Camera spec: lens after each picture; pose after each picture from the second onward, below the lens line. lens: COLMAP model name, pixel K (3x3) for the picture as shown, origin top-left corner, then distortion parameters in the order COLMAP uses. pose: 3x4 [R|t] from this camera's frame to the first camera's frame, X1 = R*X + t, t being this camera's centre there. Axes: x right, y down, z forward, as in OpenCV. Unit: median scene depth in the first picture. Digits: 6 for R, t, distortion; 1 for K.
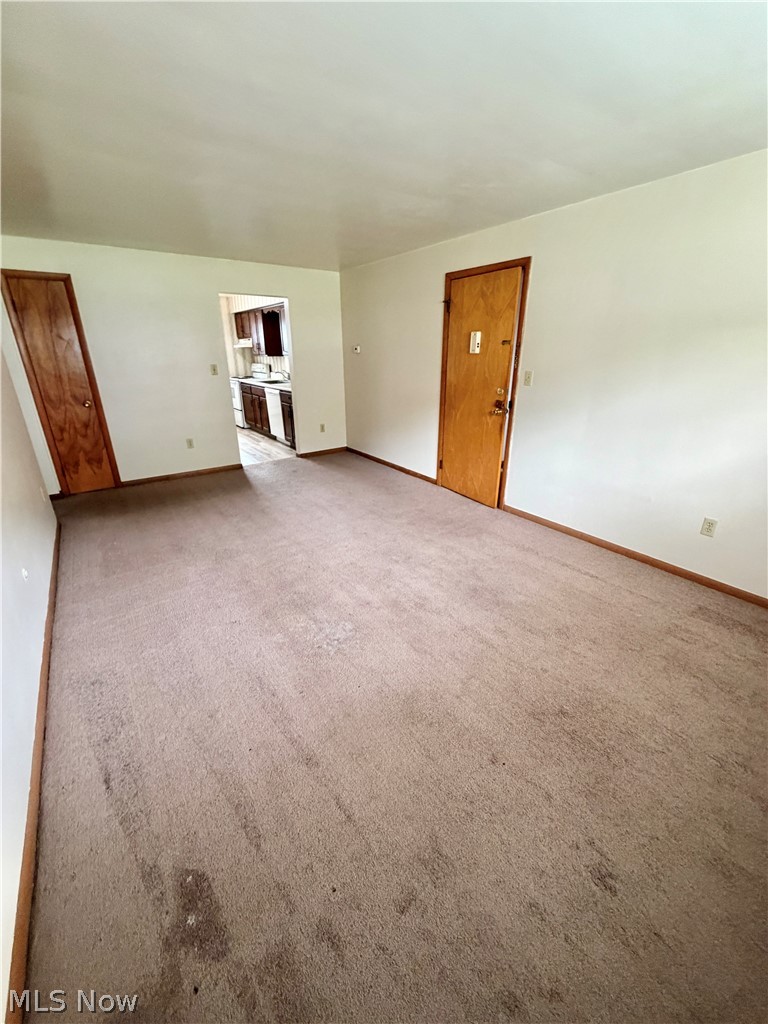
lens RADIAL K [[406.5, 0, 384.4], [0, 406.5, 516.2], [0, 0, 1]] dist [-0.001045, -0.000218]
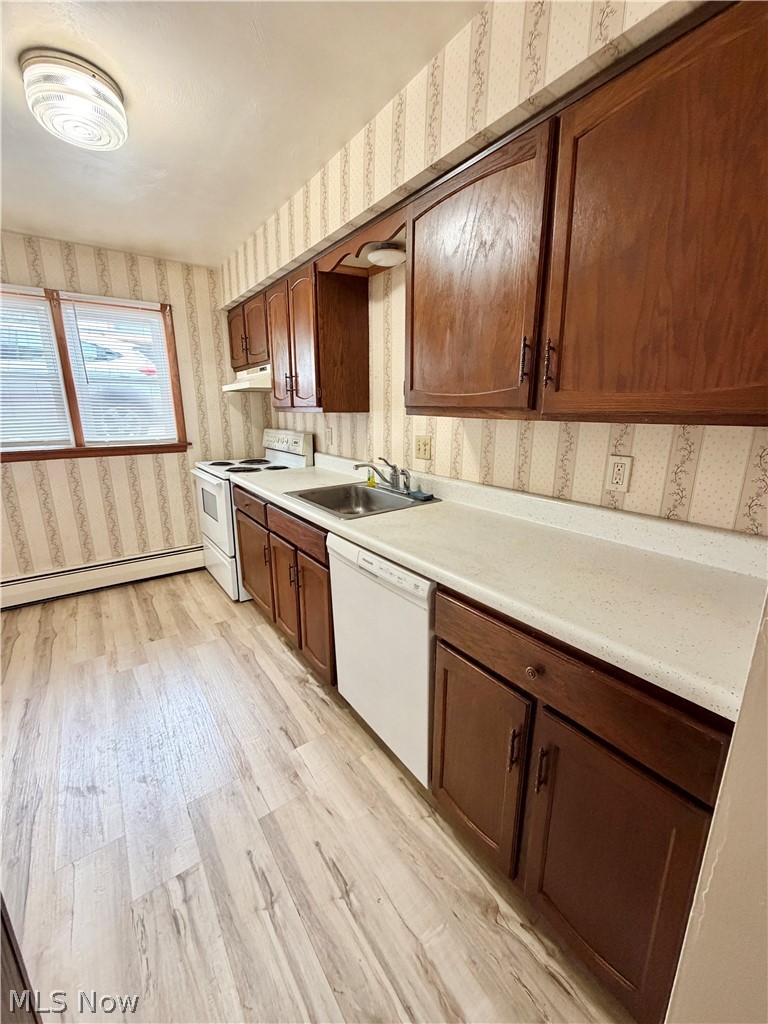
lens RADIAL K [[406.5, 0, 384.0], [0, 406.5, 508.5], [0, 0, 1]] dist [-0.001045, -0.000218]
pose [[0.999843, 0.000568, 0.017691, -0.224595], [0.002037, 0.989155, -0.146861, -0.249096], [-0.017583, 0.146874, 0.988999, 0.637670]]
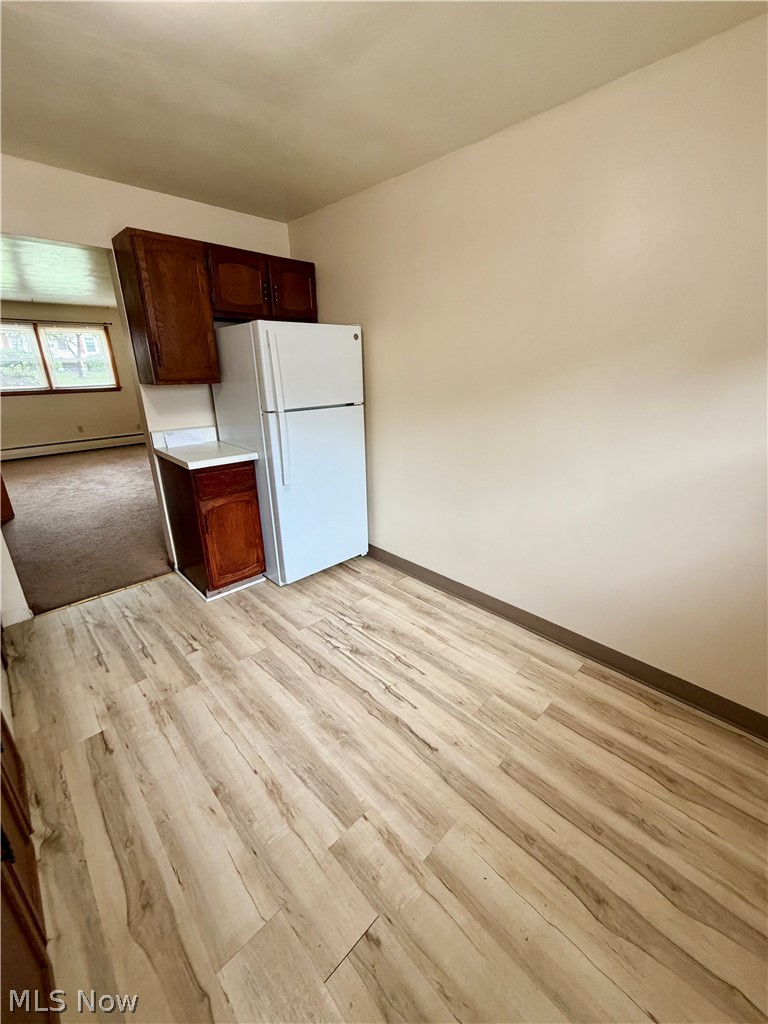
lens RADIAL K [[406.5, 0, 383.1], [0, 406.5, 514.1], [0, 0, 1]] dist [-0.001045, -0.000218]
pose [[-0.987863, 0.067938, -0.139681, -0.395543], [-0.044611, 0.737289, 0.674103, -0.395684], [0.148783, 0.672153, -0.725309, 0.974623]]
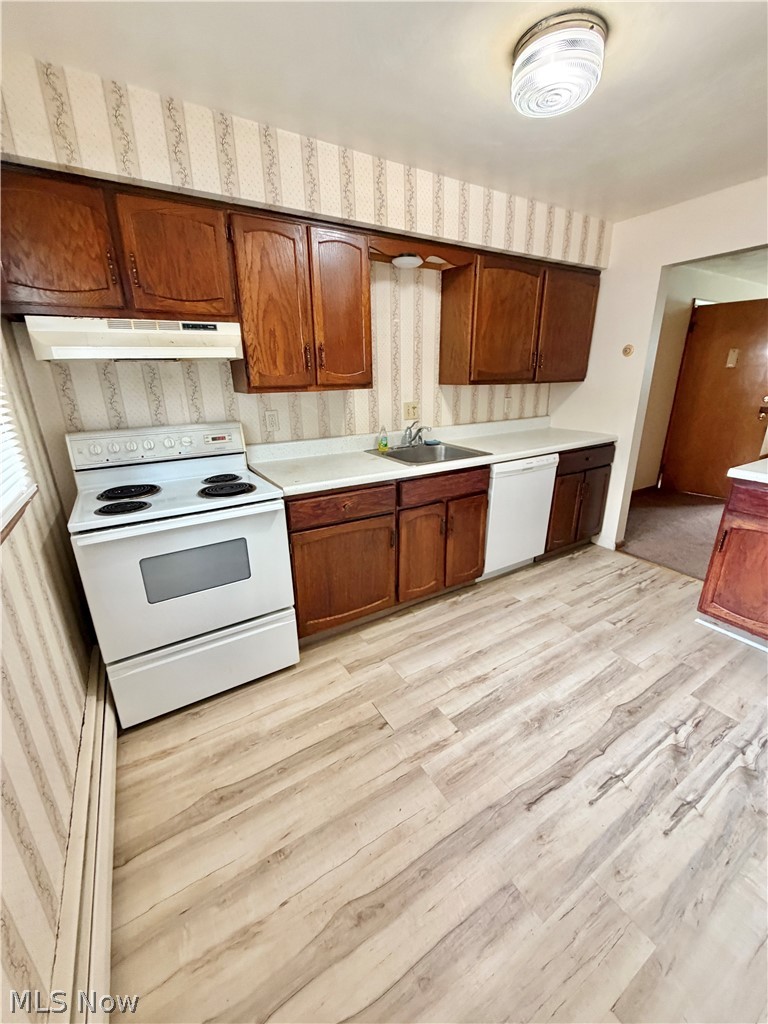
lens RADIAL K [[406.5, 0, 382.7], [0, 406.5, 507.6], [0, 0, 1]] dist [-0.001045, -0.000218]
pose [[0.066010, -0.308685, 0.948871, -0.576119], [0.396241, 0.880860, 0.258995, -0.357886], [-0.915771, 0.358885, 0.180459, 0.888106]]
